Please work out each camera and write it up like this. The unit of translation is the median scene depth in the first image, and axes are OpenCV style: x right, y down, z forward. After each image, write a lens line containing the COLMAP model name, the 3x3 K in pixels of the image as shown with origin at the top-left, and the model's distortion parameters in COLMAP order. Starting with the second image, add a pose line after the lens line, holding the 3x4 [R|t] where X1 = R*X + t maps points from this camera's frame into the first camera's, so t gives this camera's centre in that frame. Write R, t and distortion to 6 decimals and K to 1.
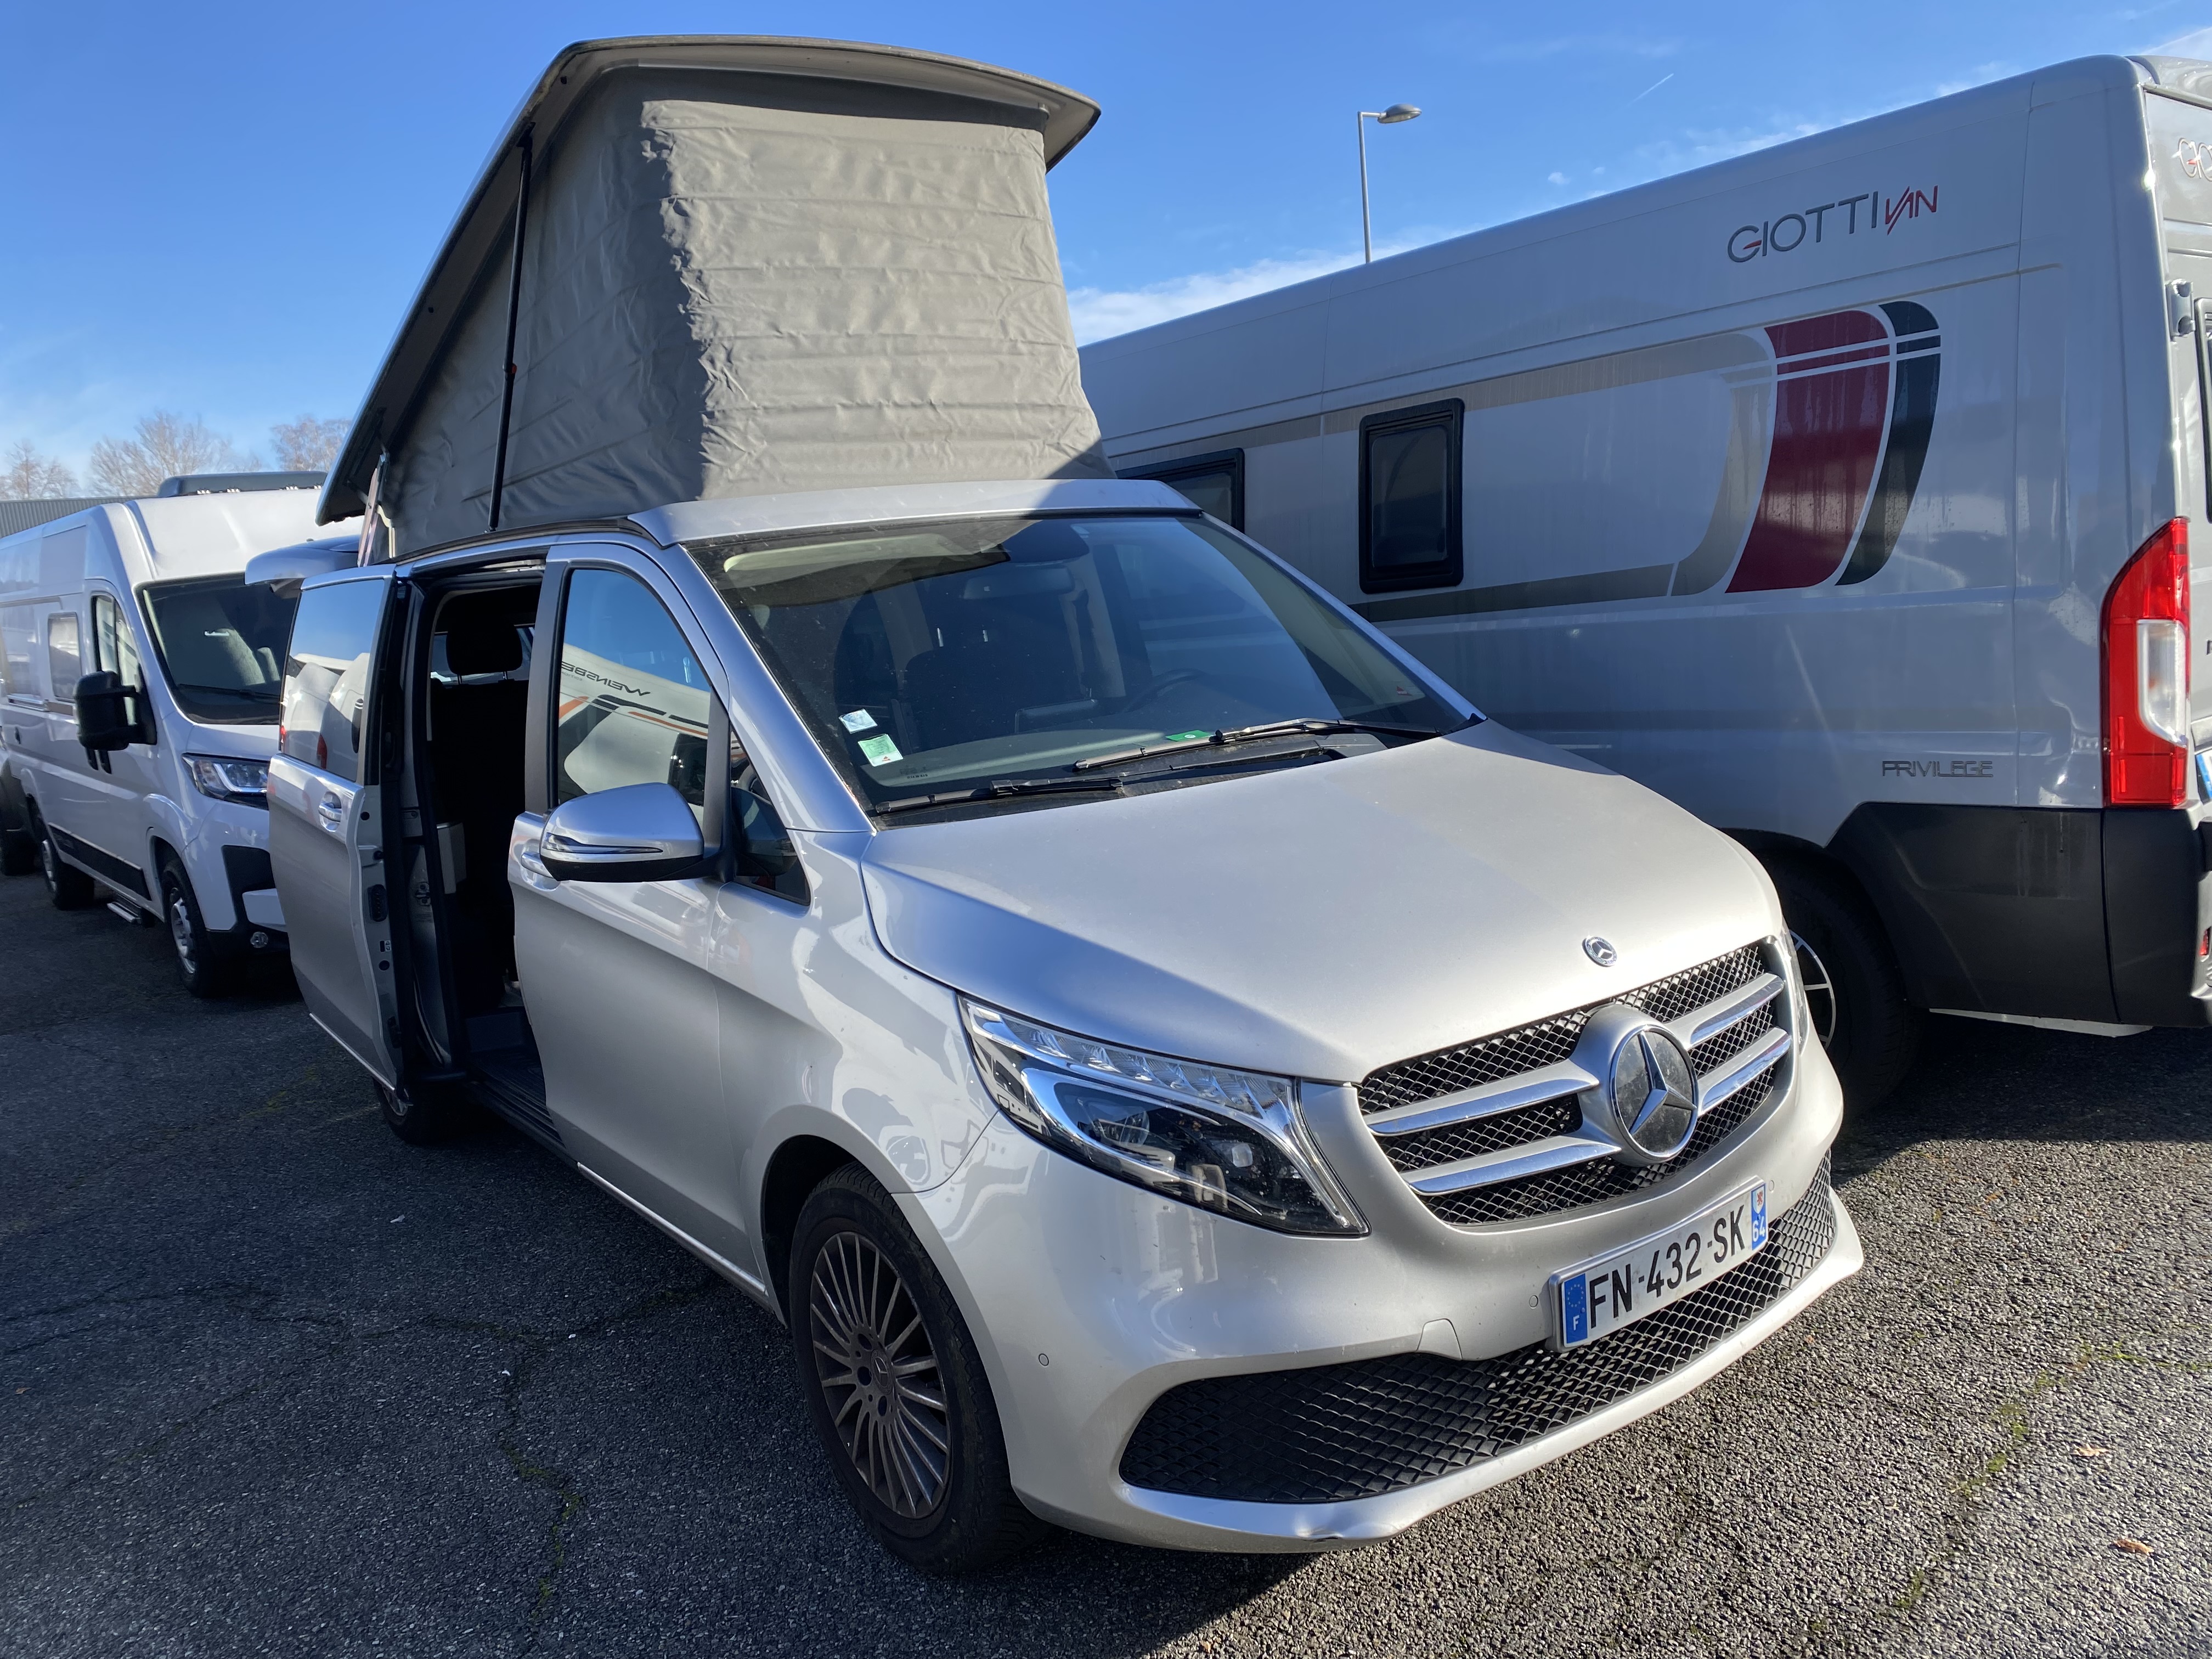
lens RADIAL K [[1691.1, 0, 1106.0], [0, 1691.1, 829.5], [0, 0, 1]] dist [-0.022047, 0.002070]
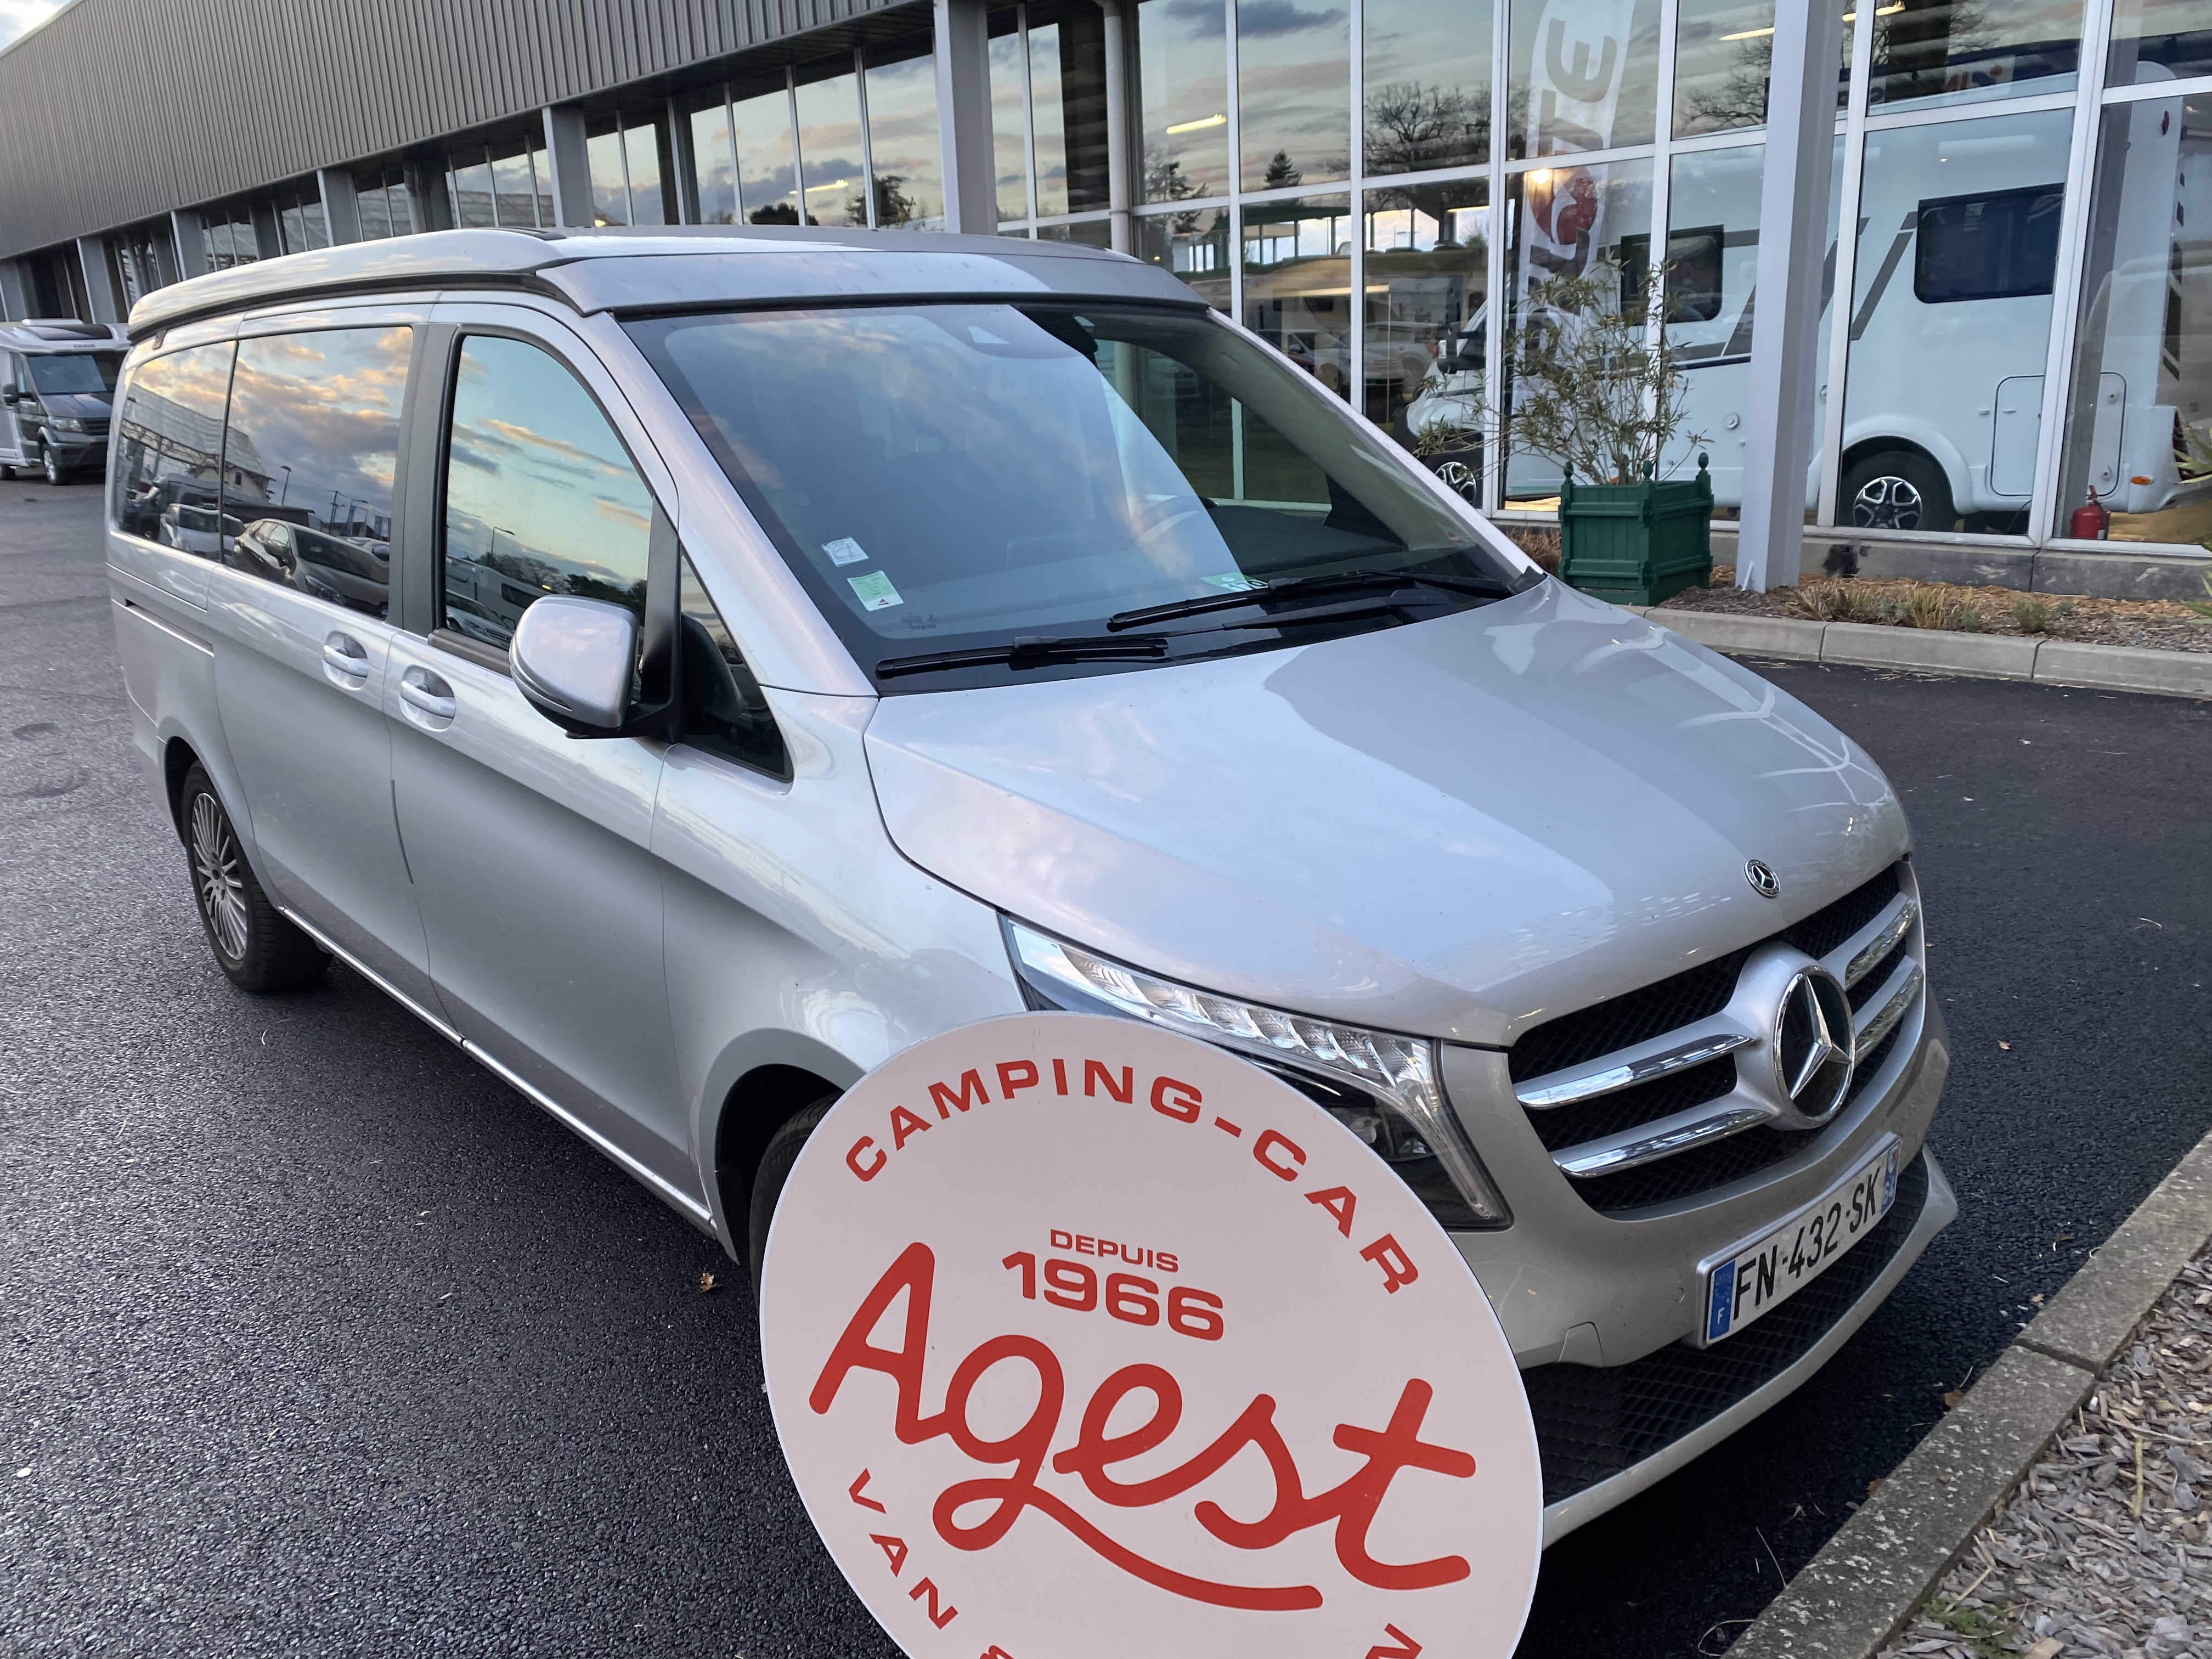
lens RADIAL K [[1691.1, 0, 1106.0], [0, 1691.1, 829.5], [0, 0, 1]] dist [-0.022047, 0.002070]
pose [[0.994200, 0.028162, 0.103794, -0.119733], [-0.040801, 0.991723, 0.121741, -0.041789], [-0.099506, -0.125270, 0.987120, 0.199206]]
